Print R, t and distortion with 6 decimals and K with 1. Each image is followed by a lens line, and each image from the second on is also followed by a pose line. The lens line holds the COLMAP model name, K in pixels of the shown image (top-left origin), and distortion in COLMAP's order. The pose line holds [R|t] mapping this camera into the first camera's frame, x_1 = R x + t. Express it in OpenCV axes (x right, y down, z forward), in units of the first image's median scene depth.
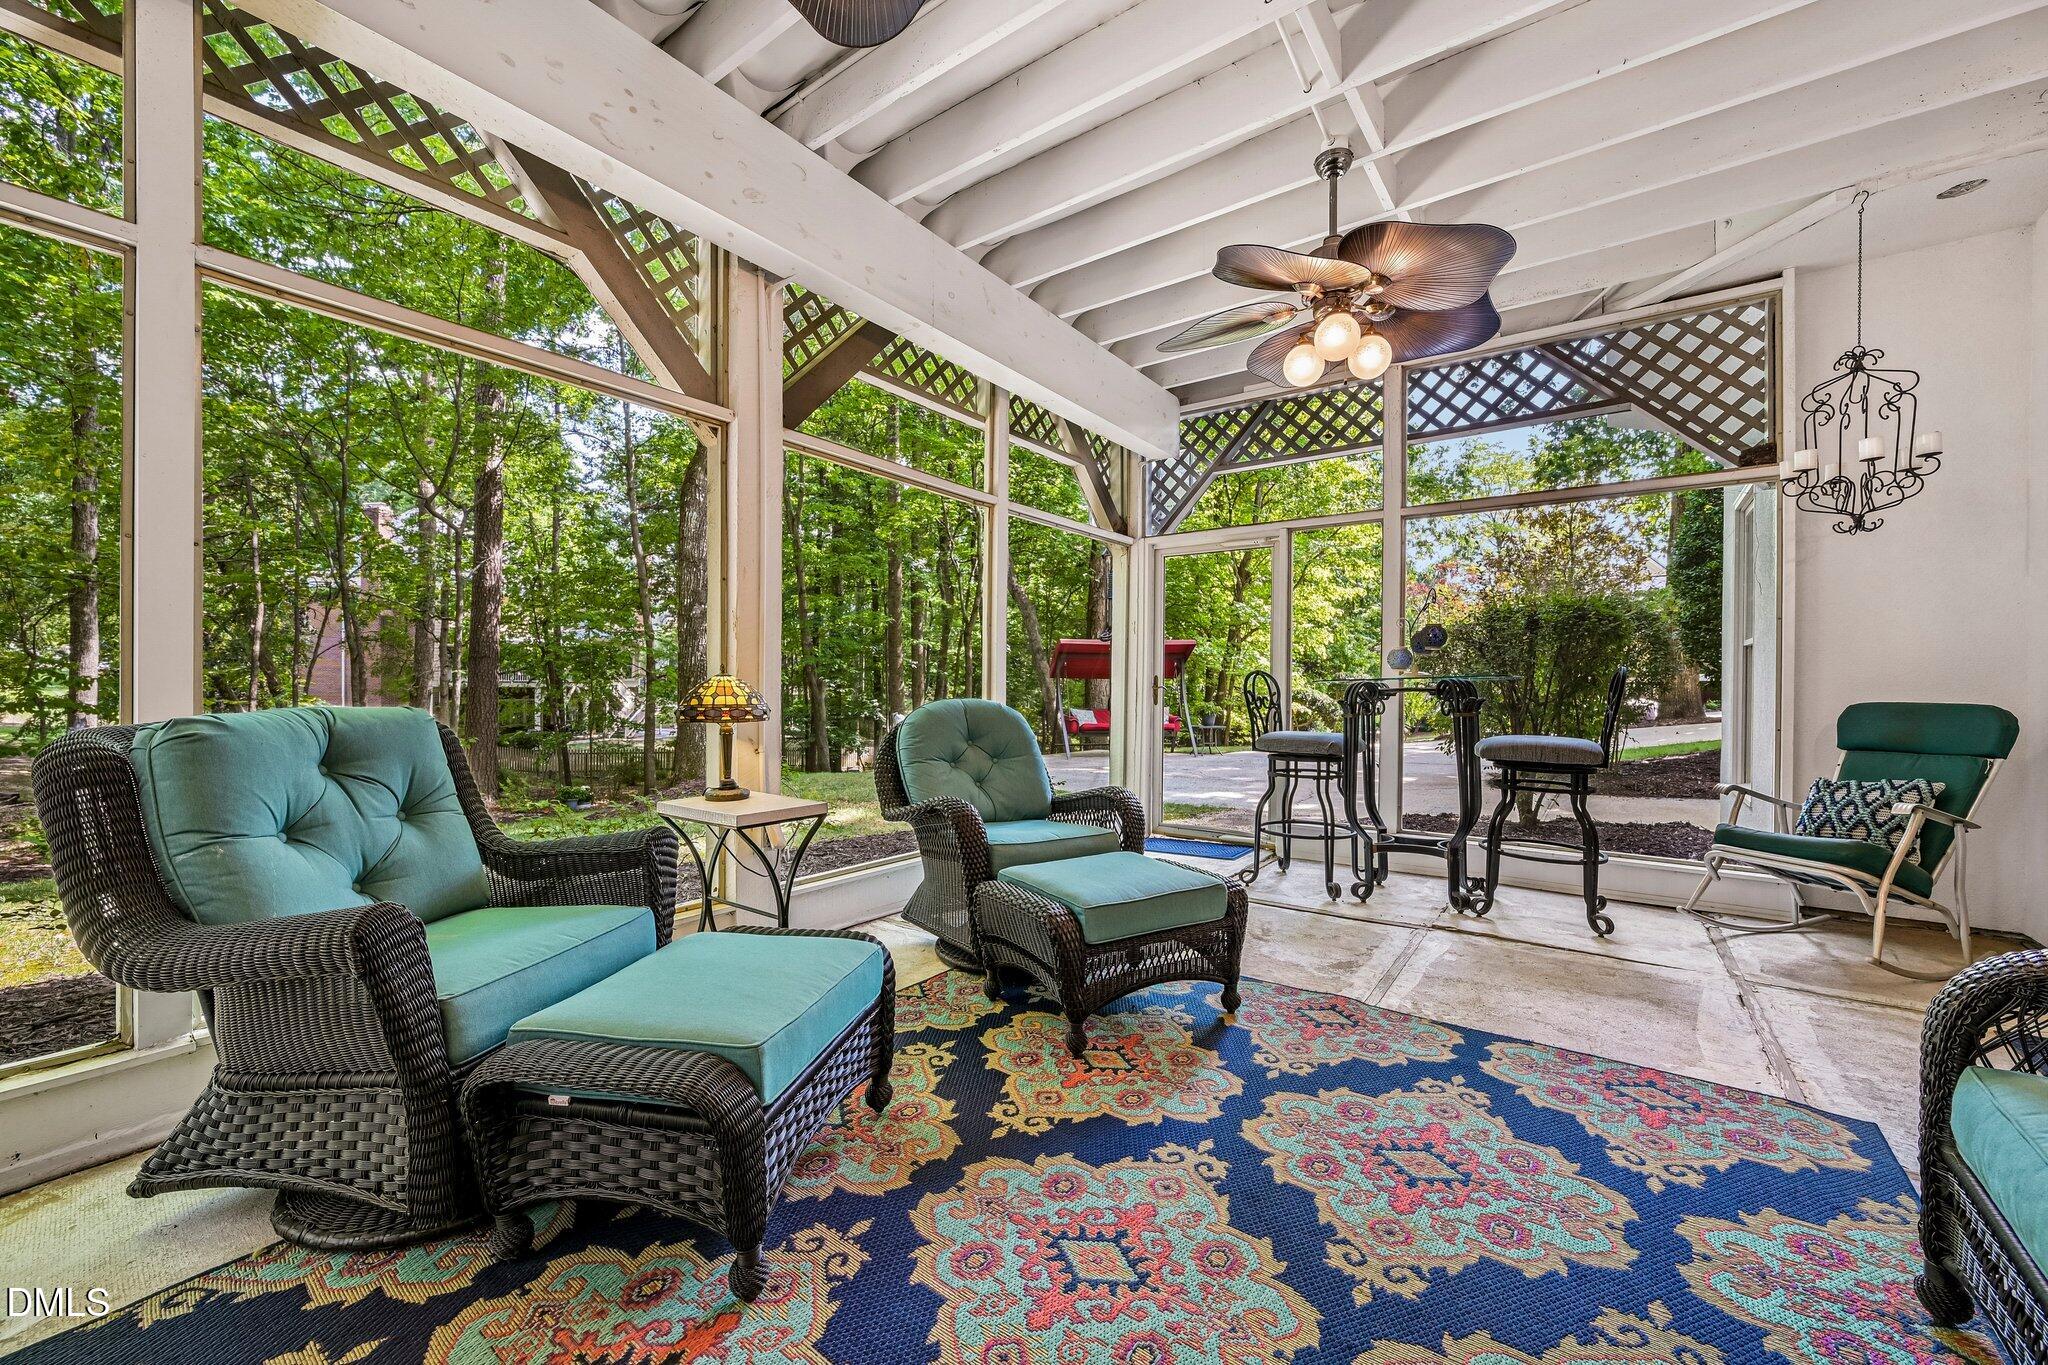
lens RADIAL K [[811.7, 0, 1019.1], [0, 811.7, 681.8], [0, 0, 1]] dist [-0.002764, -0.000401]
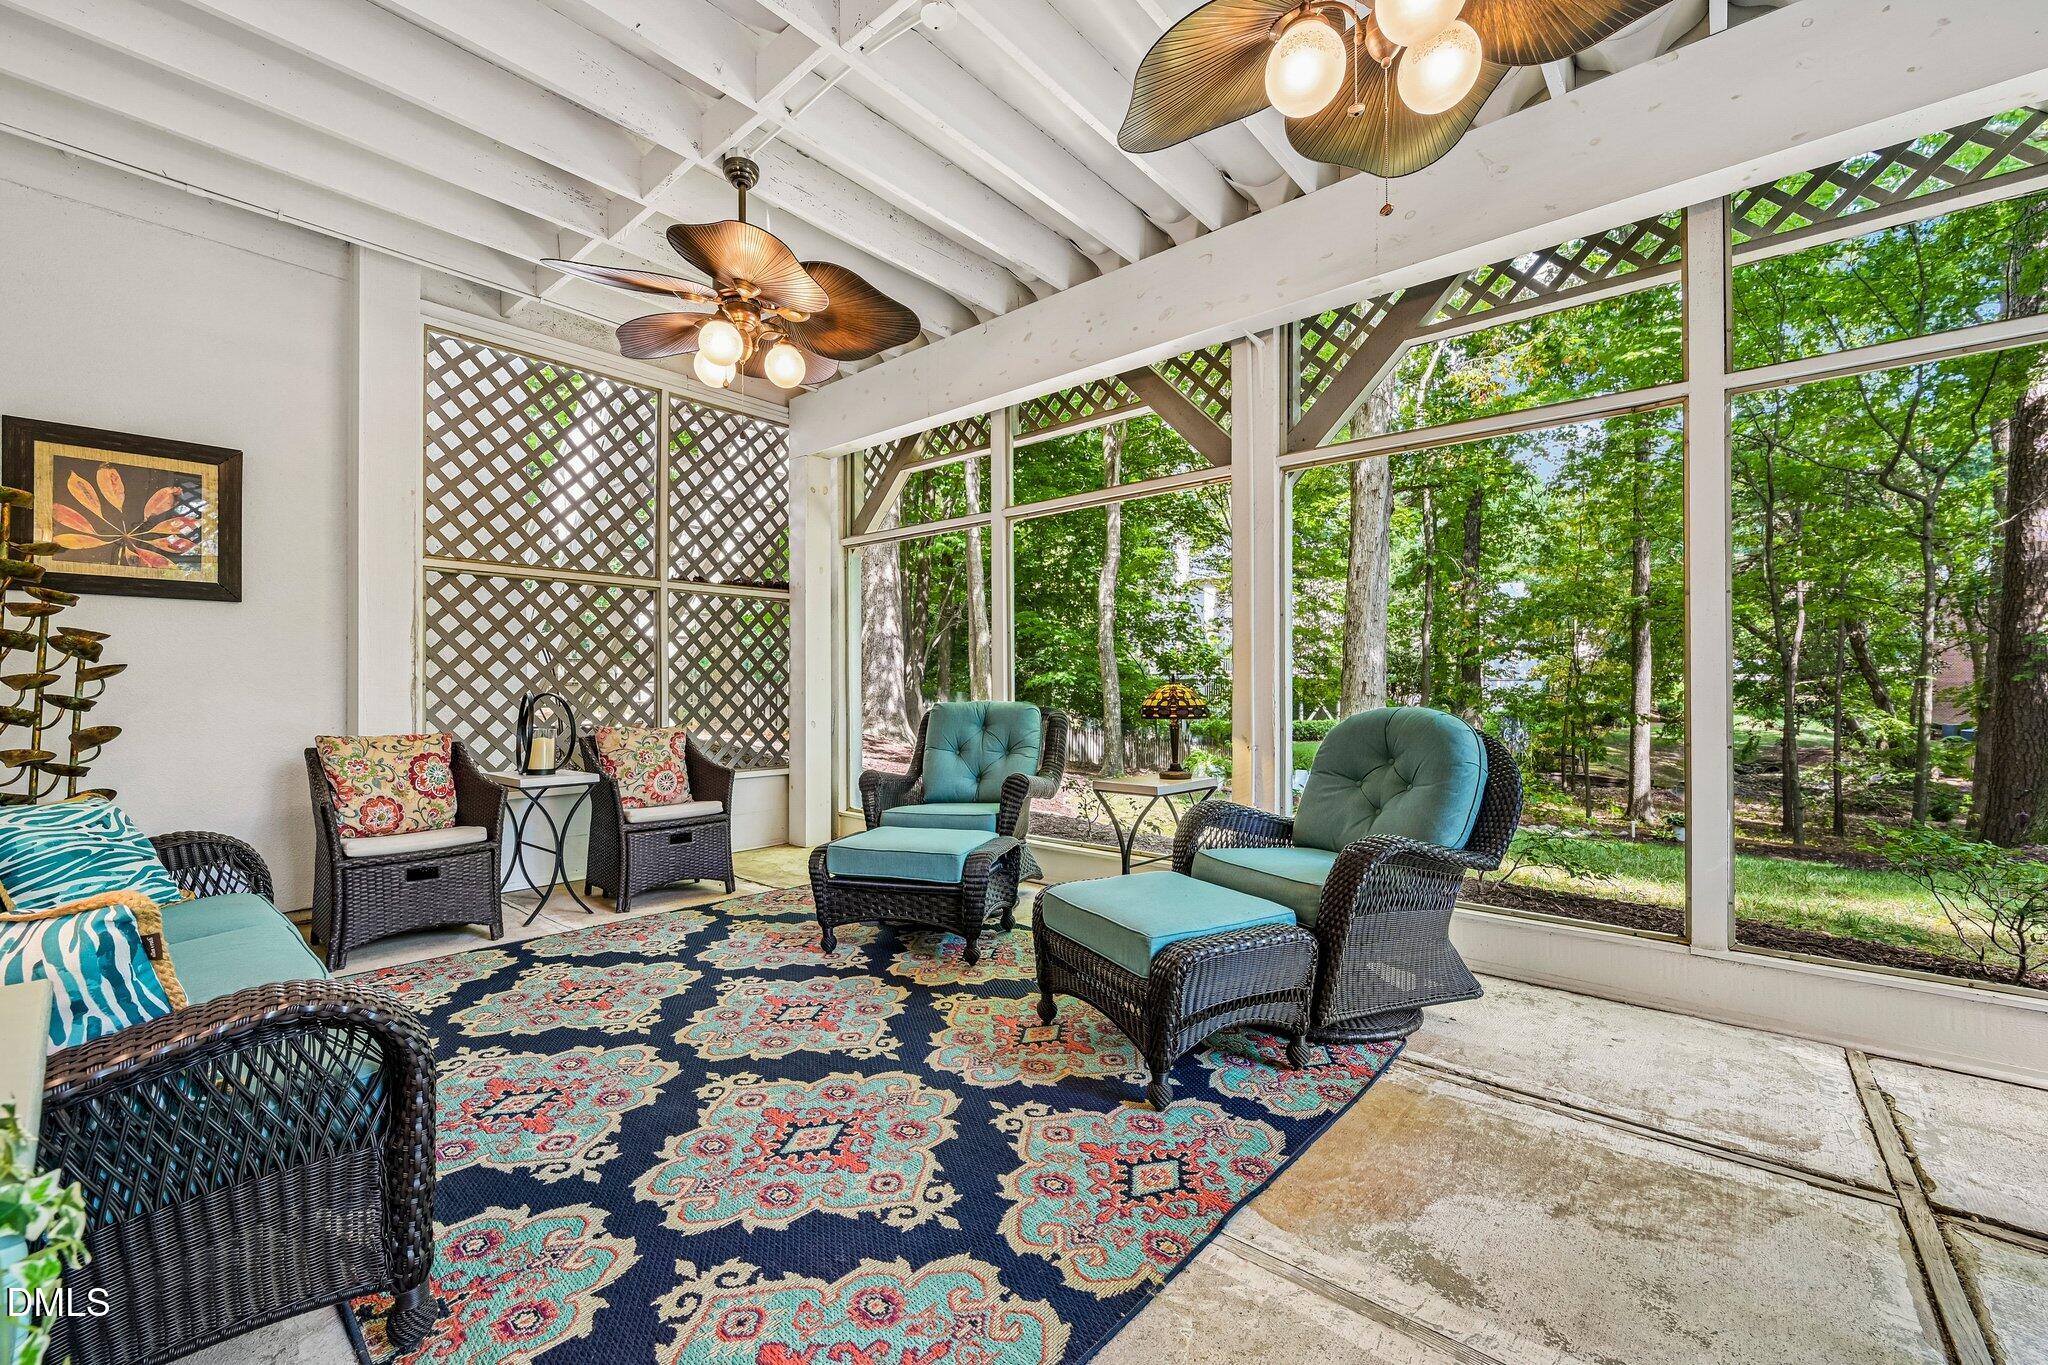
lens RADIAL K [[811.7, 0, 1021.9], [0, 811.7, 690.7], [0, 0, 1]] dist [-0.002764, -0.000401]
pose [[-0.074469, 0.001087, -0.997223, 1.511094], [0.007754, 0.999970, 0.000511, -0.002052], [0.997193, -0.007694, -0.074475, 1.325259]]
